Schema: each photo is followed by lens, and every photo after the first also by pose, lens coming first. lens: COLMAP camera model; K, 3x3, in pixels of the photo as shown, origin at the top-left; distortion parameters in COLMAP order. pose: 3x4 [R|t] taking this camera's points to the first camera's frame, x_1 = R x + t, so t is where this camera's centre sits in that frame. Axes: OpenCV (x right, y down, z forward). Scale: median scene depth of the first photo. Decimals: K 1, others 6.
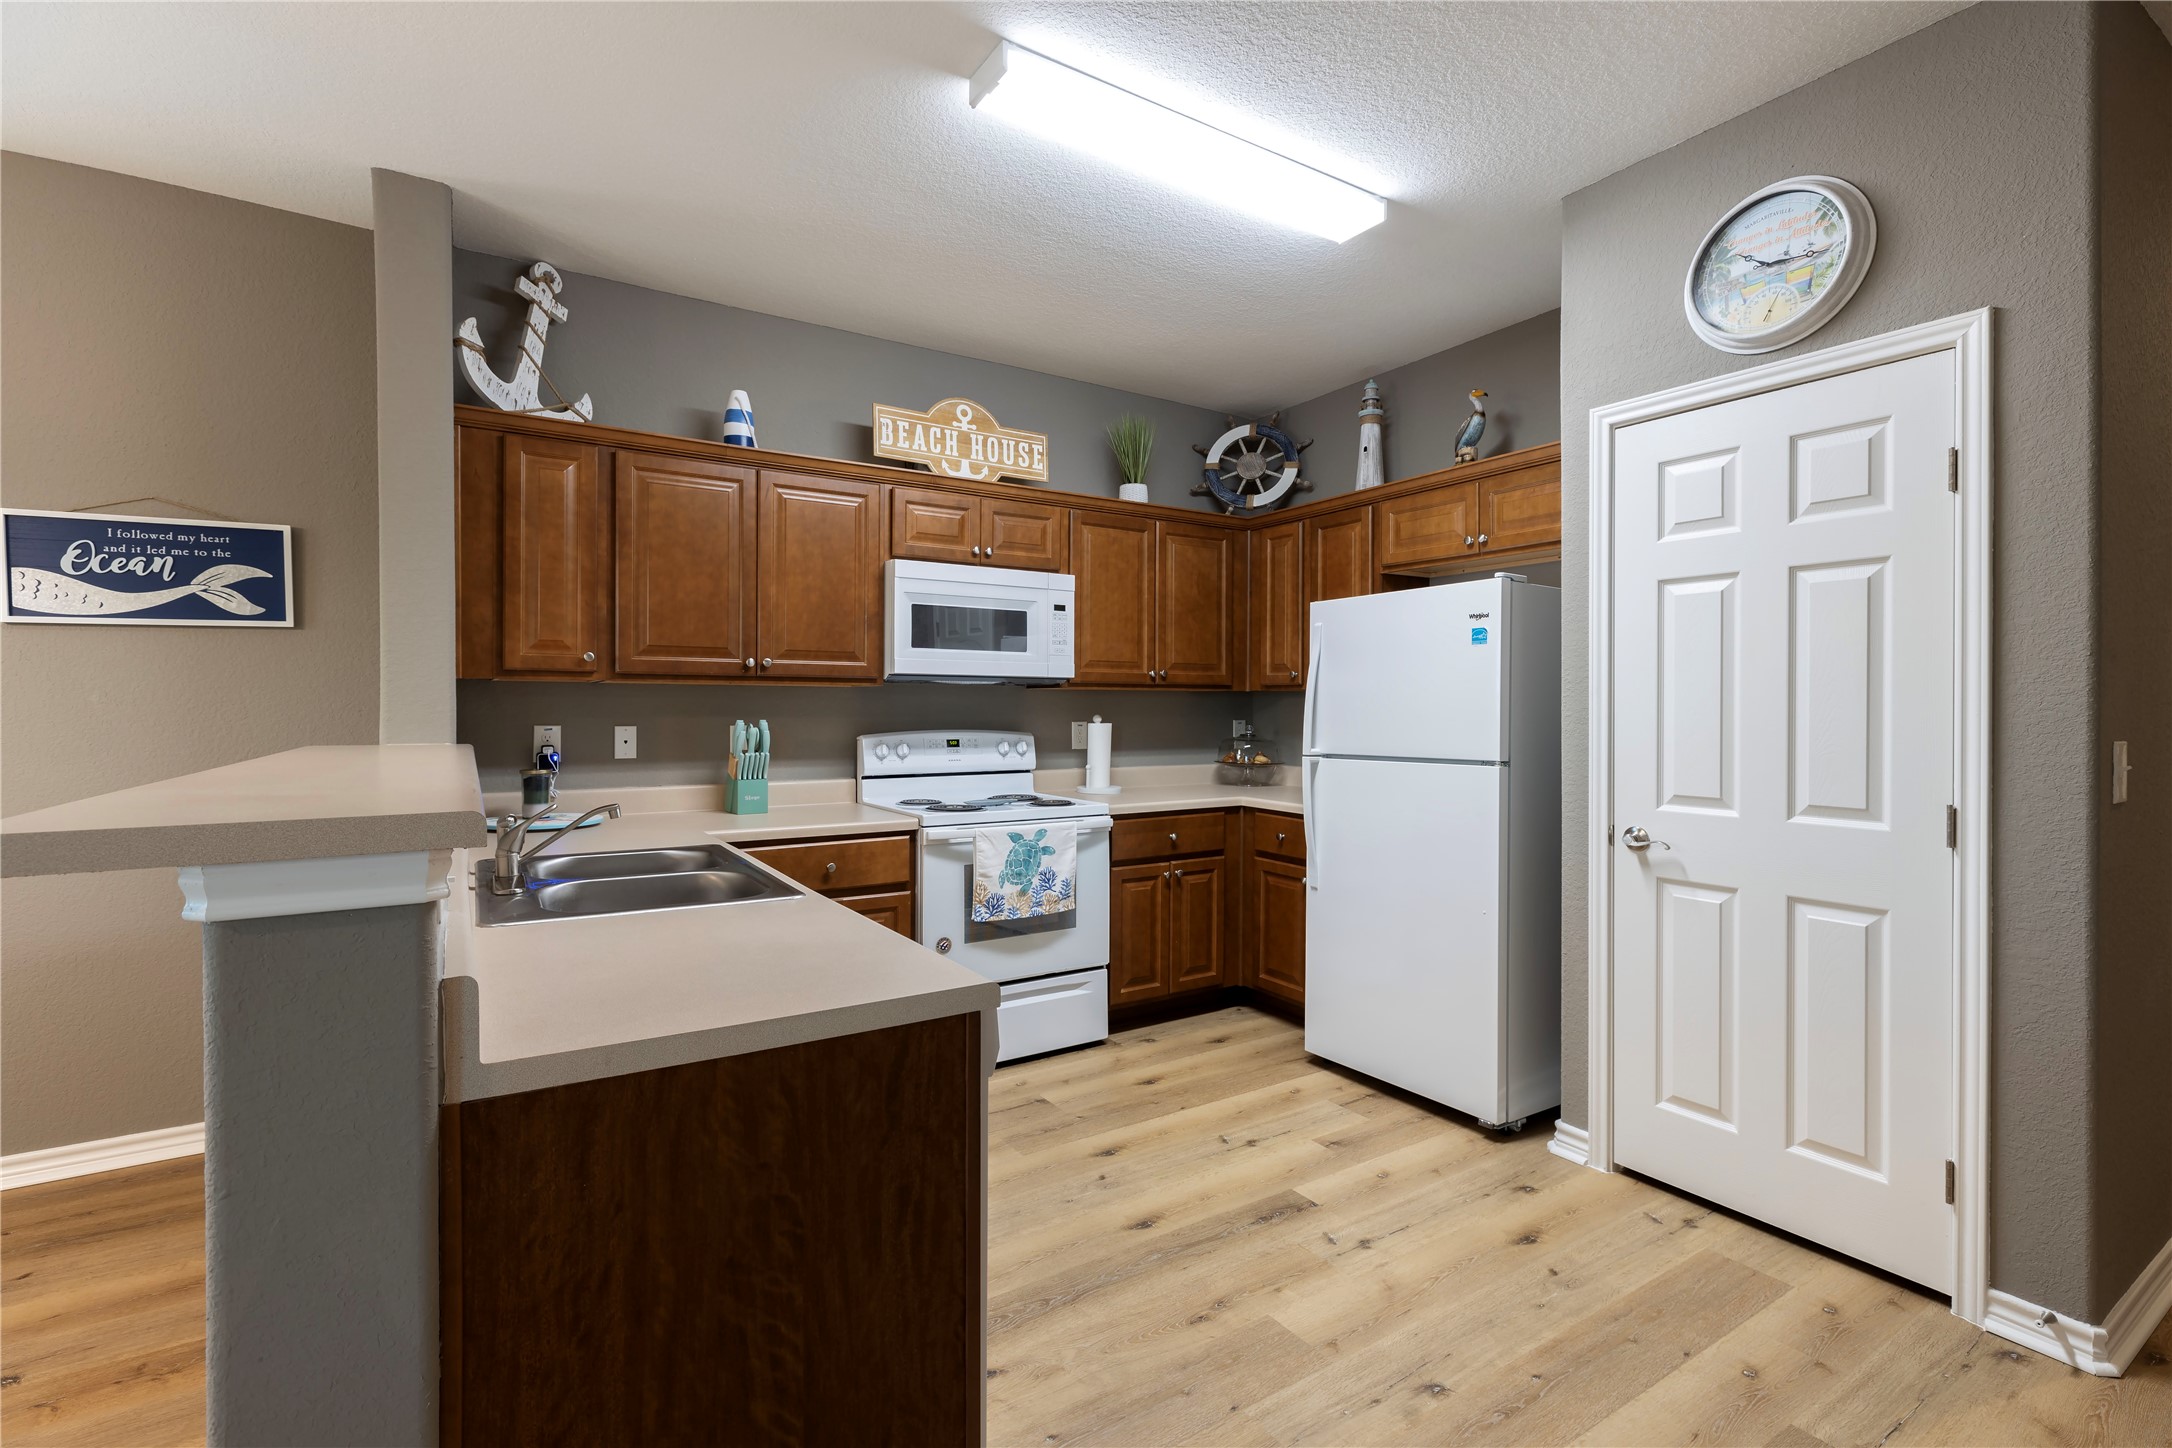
lens RADIAL K [[965.2, 0, 1094.4], [0, 965.2, 717.2], [0, 0, 1]] dist [0.003780, -0.000722]
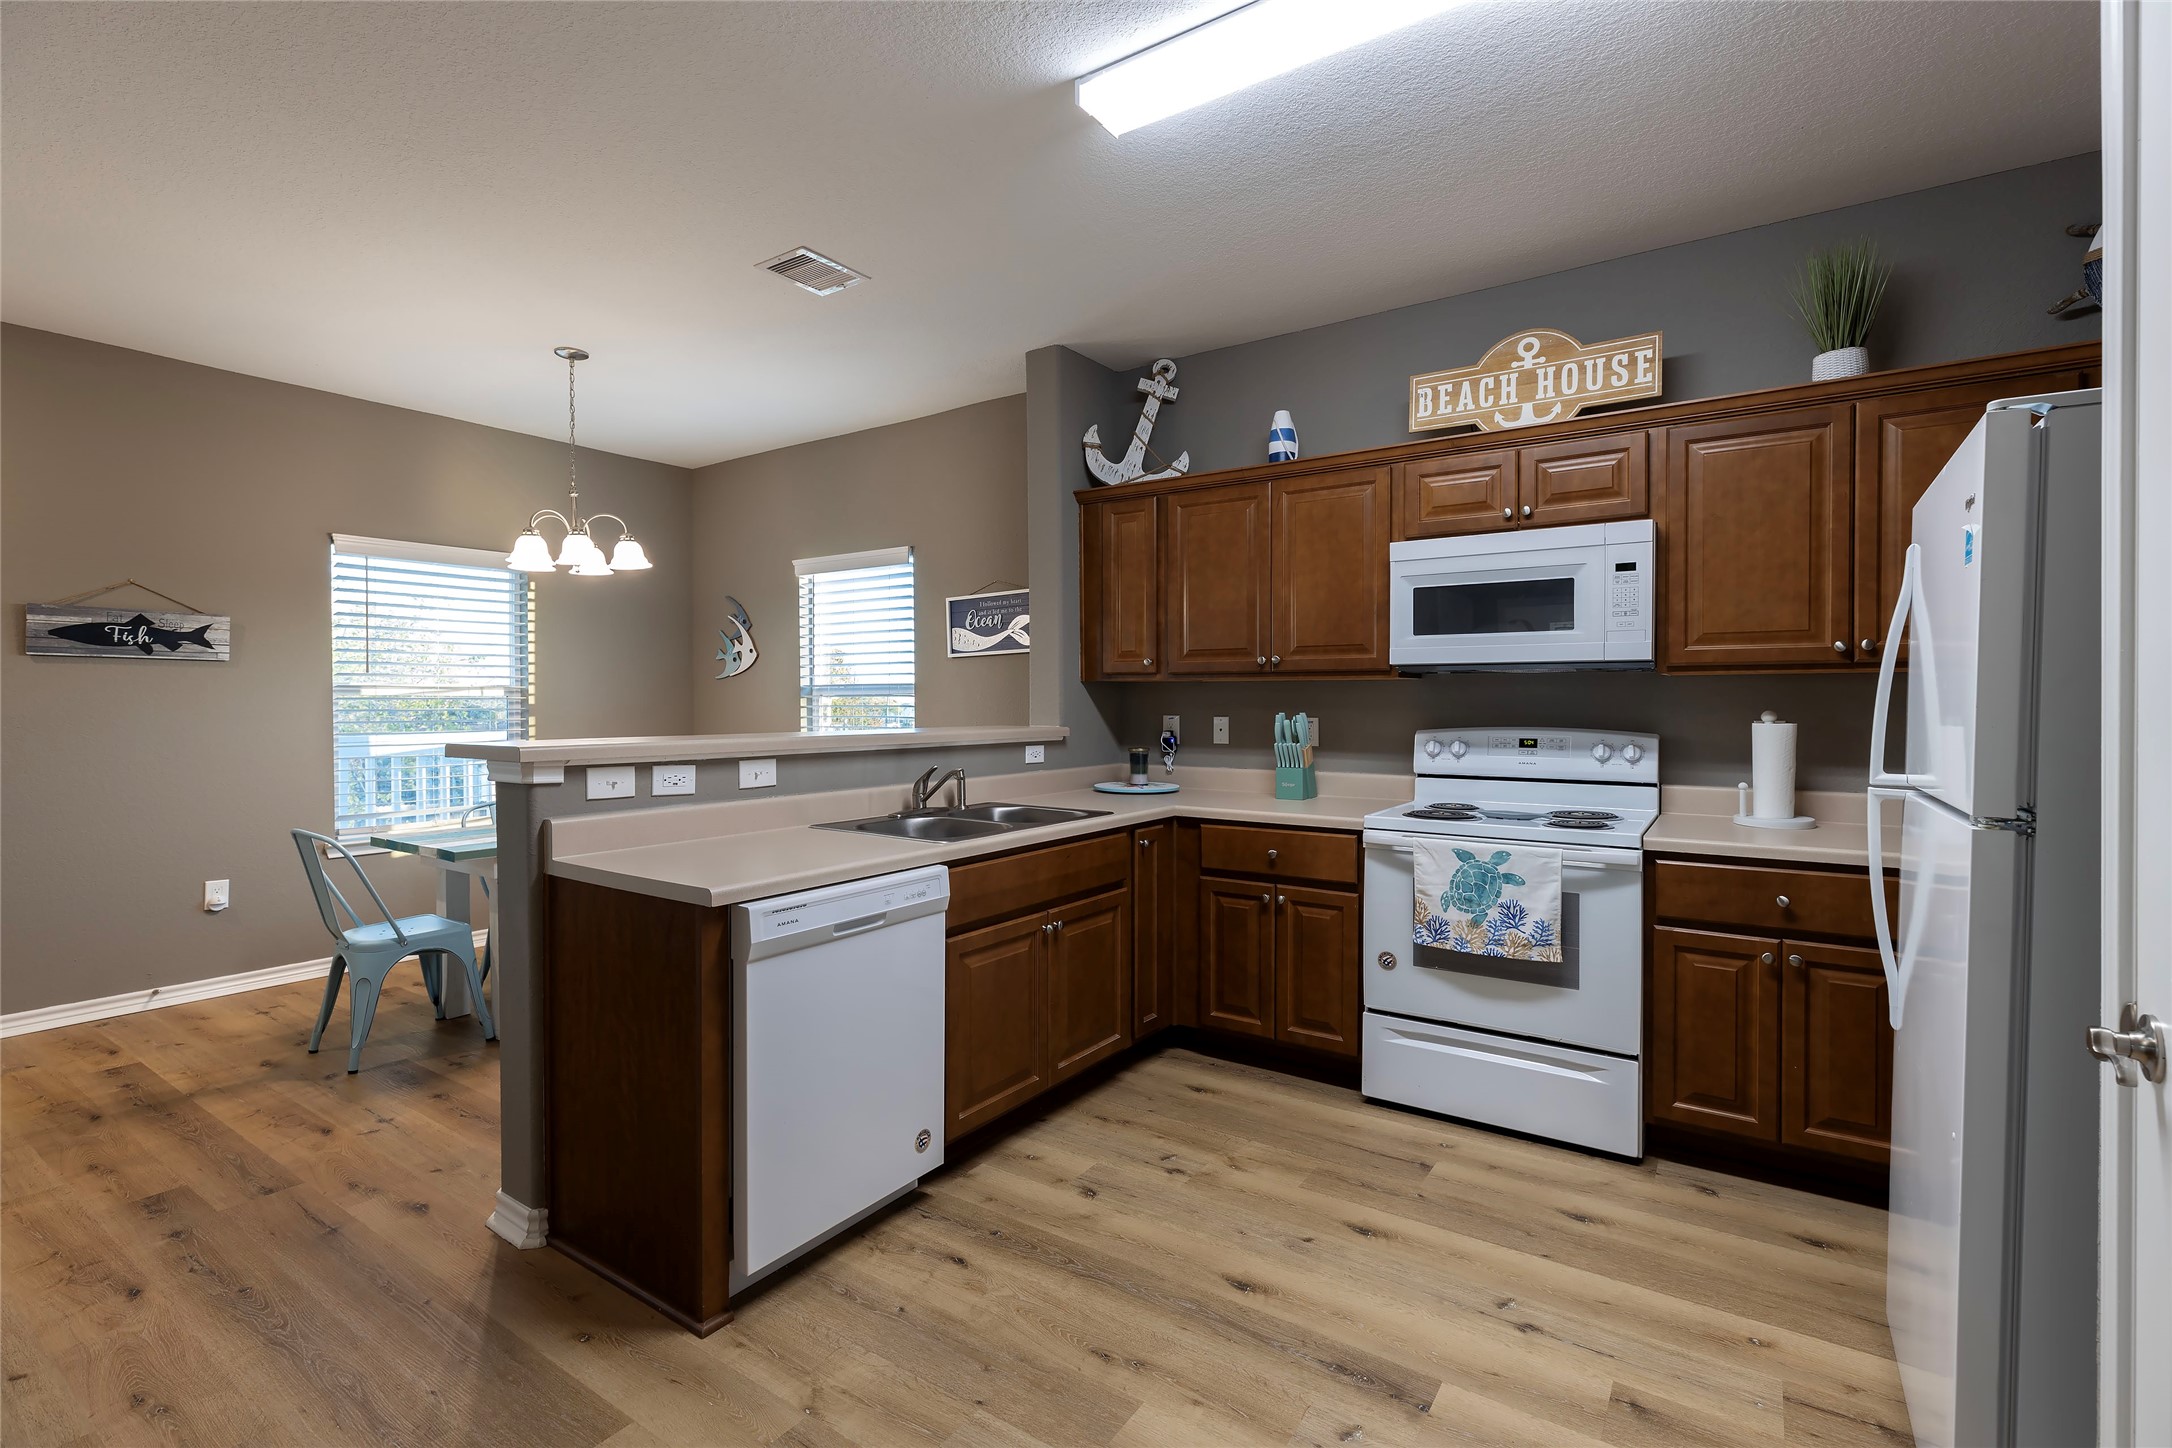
lens RADIAL K [[965.2, 0, 1066.0], [0, 965.2, 721.5], [0, 0, 1]] dist [0.003780, -0.000722]
pose [[0.389872, 0.016450, -0.920722, 0.563880], [-0.010338, 0.999856, 0.013487, 0.000894], [0.920811, 0.004260, 0.389986, 0.360762]]
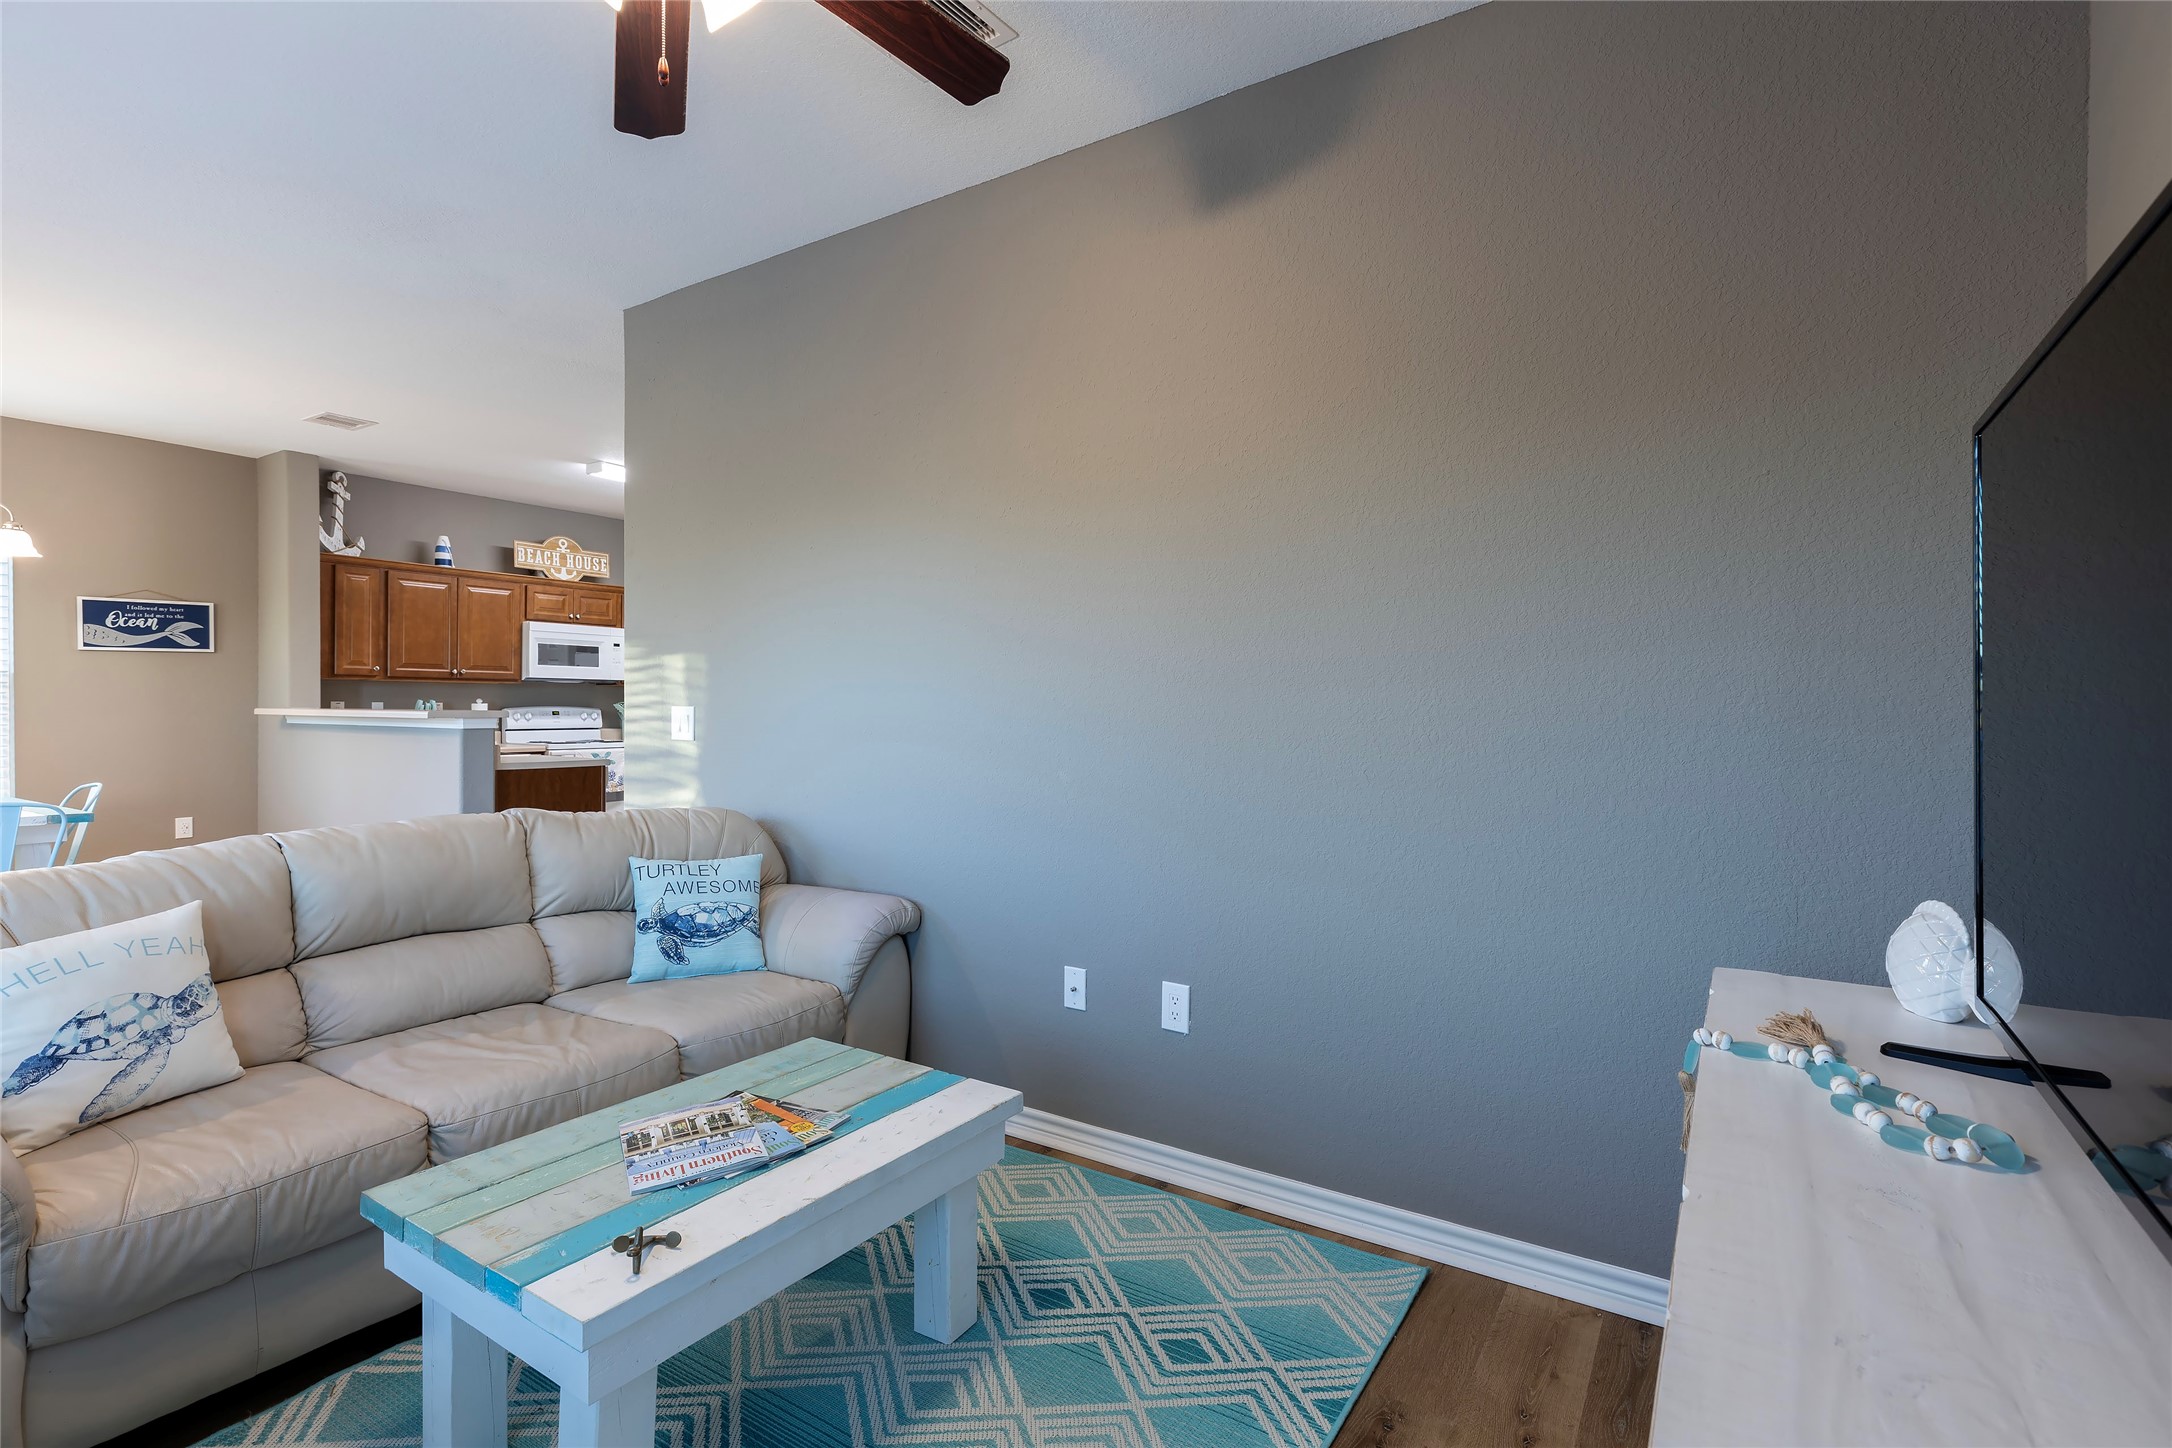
lens RADIAL K [[1001.4, 0, 1071.4], [0, 1001.4, 711.7], [0, 0, 1]] dist [0.000266, -0.000216]
pose [[0.916134, -0.000238, 0.400872, -0.005790], [0.002045, 0.999990, -0.004081, 0.040815], [-0.400867, 0.004559, 0.916125, -1.474186]]
